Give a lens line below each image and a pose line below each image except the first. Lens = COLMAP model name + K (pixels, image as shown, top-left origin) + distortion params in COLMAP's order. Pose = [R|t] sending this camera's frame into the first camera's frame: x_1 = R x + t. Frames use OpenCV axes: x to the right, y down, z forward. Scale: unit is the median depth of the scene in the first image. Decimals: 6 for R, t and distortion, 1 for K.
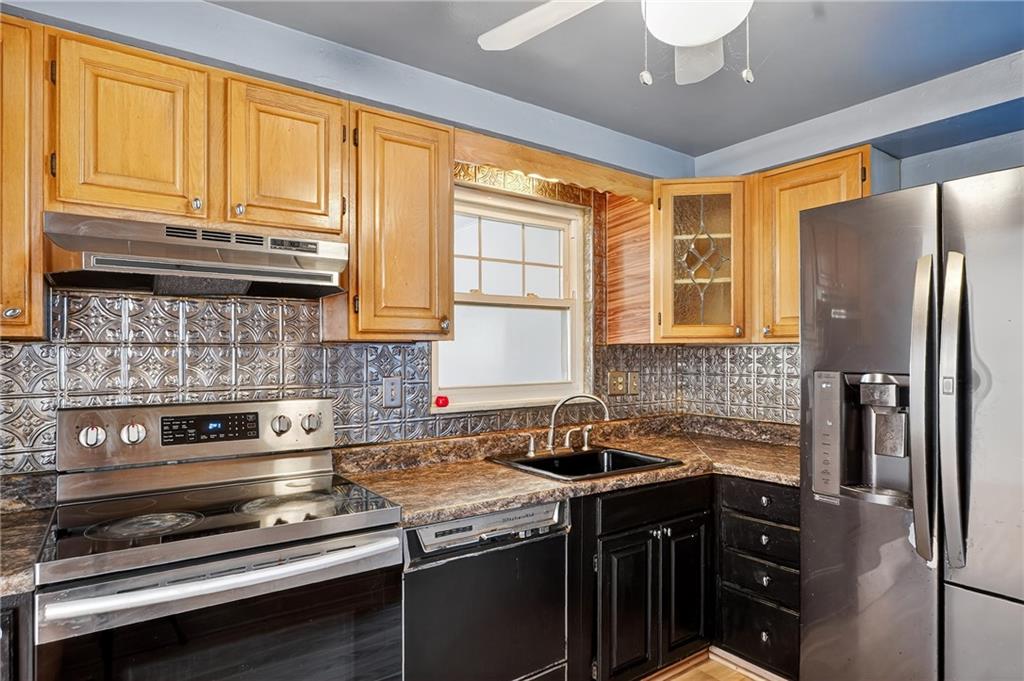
lens RADIAL K [[575.5, 0, 506.2], [0, 575.5, 336.7], [0, 0, 1]] dist [-0.029823, 0.015063]
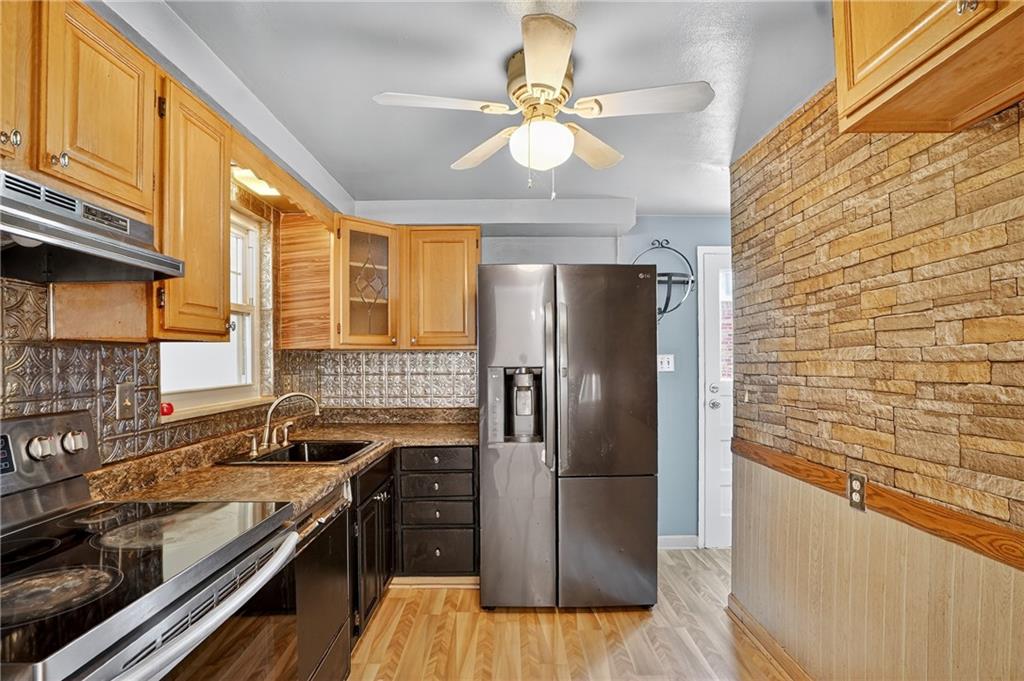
lens RADIAL K [[512.1, 0, 512.0], [0, 512.1, 340.5], [0, 0, 1]] dist [-0.047358, 0.009940]
pose [[0.572647, 0.027927, 0.819326, -0.452563], [-0.018366, 0.999606, -0.021236, 0.011486], [-0.819596, -0.002887, 0.572934, 0.100562]]
